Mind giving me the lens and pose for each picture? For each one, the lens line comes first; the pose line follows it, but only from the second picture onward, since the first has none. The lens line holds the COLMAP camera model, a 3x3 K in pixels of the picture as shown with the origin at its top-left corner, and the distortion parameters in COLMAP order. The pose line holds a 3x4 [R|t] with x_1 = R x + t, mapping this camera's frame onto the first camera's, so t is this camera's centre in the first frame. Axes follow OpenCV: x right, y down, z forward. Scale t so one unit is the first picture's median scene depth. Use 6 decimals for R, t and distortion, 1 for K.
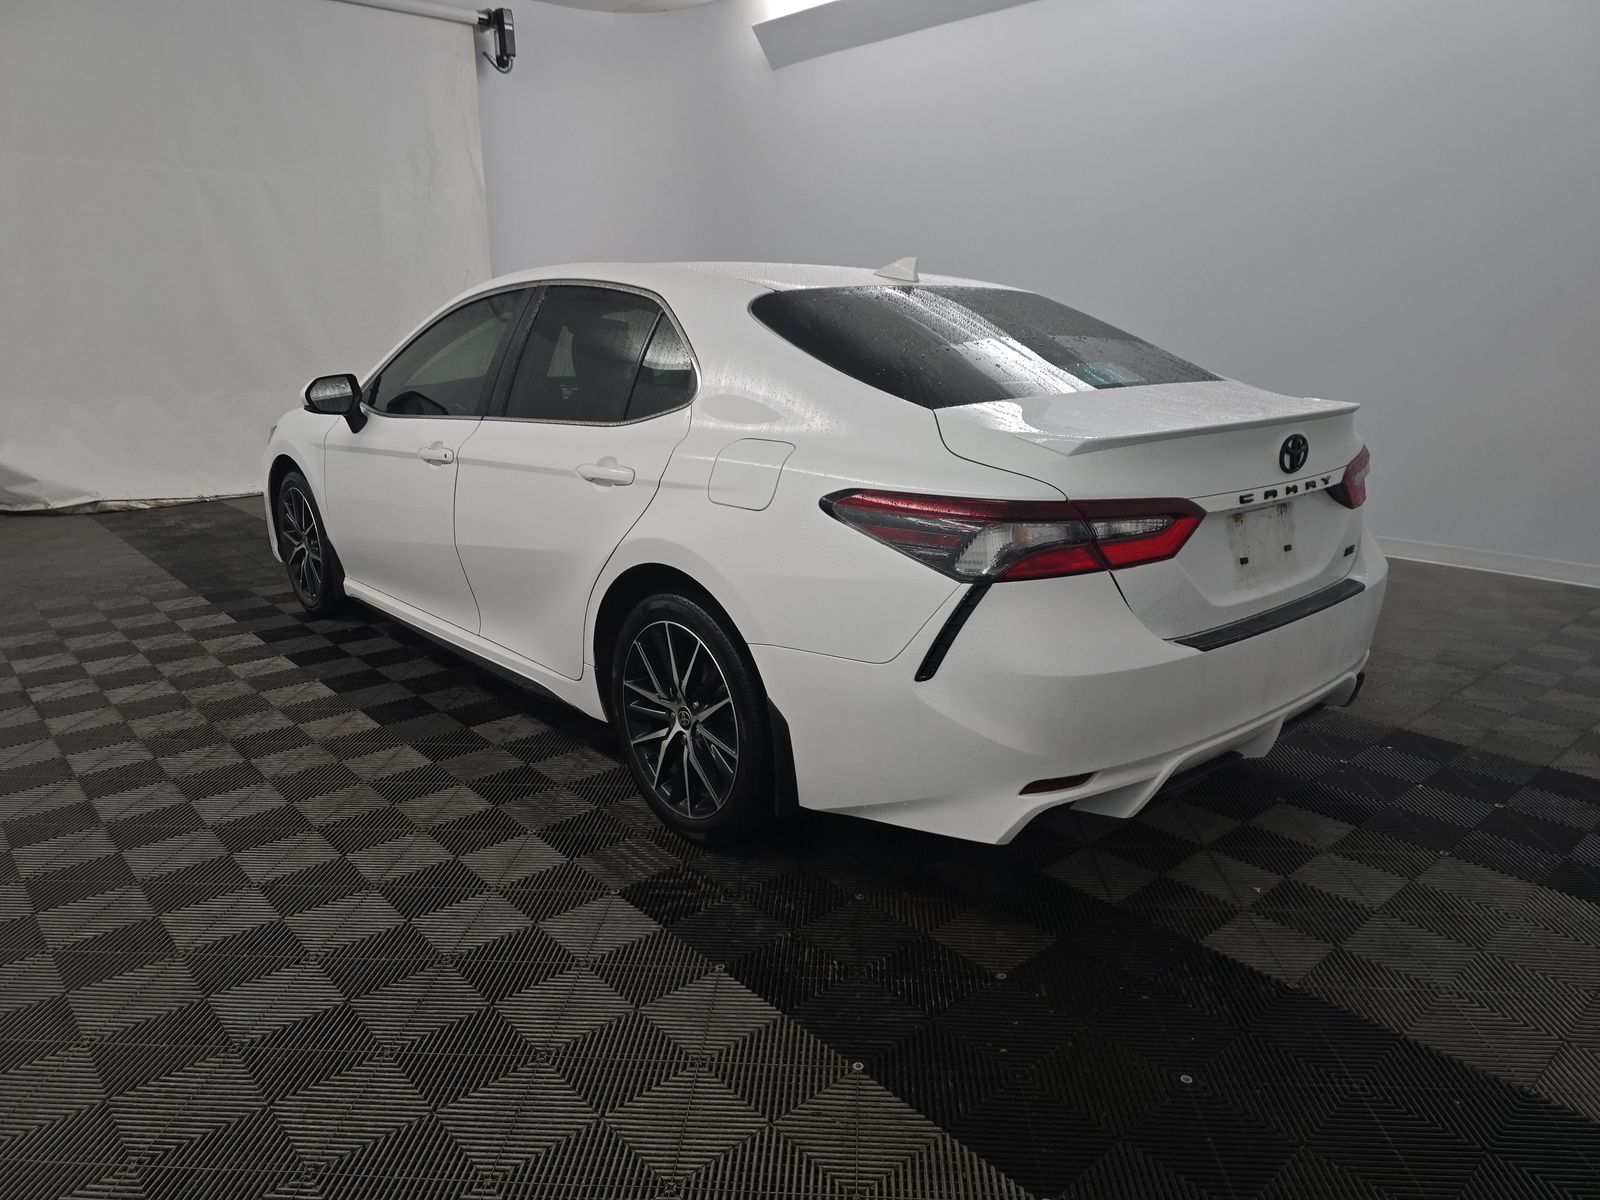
lens RADIAL K [[1086.2, 0, 811.2], [0, 1086.2, 655.2], [0, 0, 1]] dist [0.021233, -0.014955]
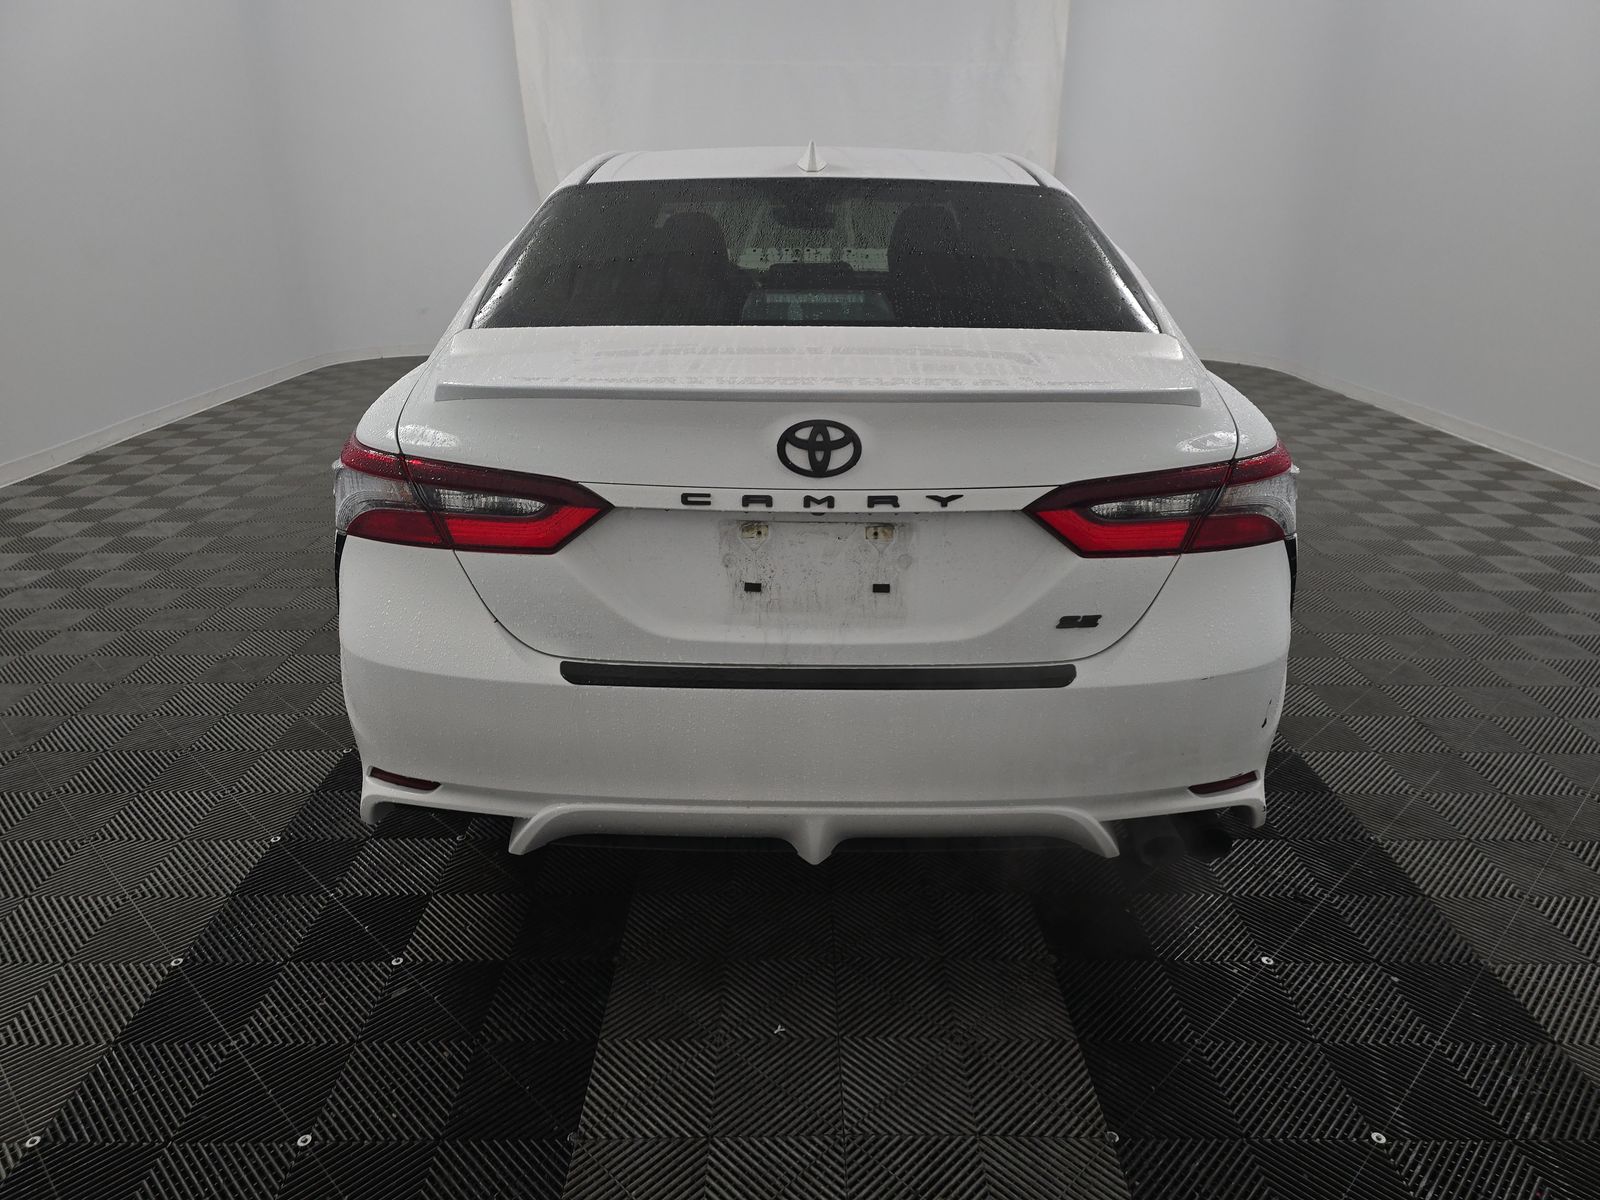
lens RADIAL K [[1086.2, 0, 786.1], [0, 1086.2, 602.2], [0, 0, 1]] dist [0.021233, -0.014955]
pose [[0.738092, 0.240118, -0.630527, 0.883730], [-0.207923, 0.969996, 0.126001, -0.175173], [0.641863, 0.038101, 0.765872, 0.483417]]
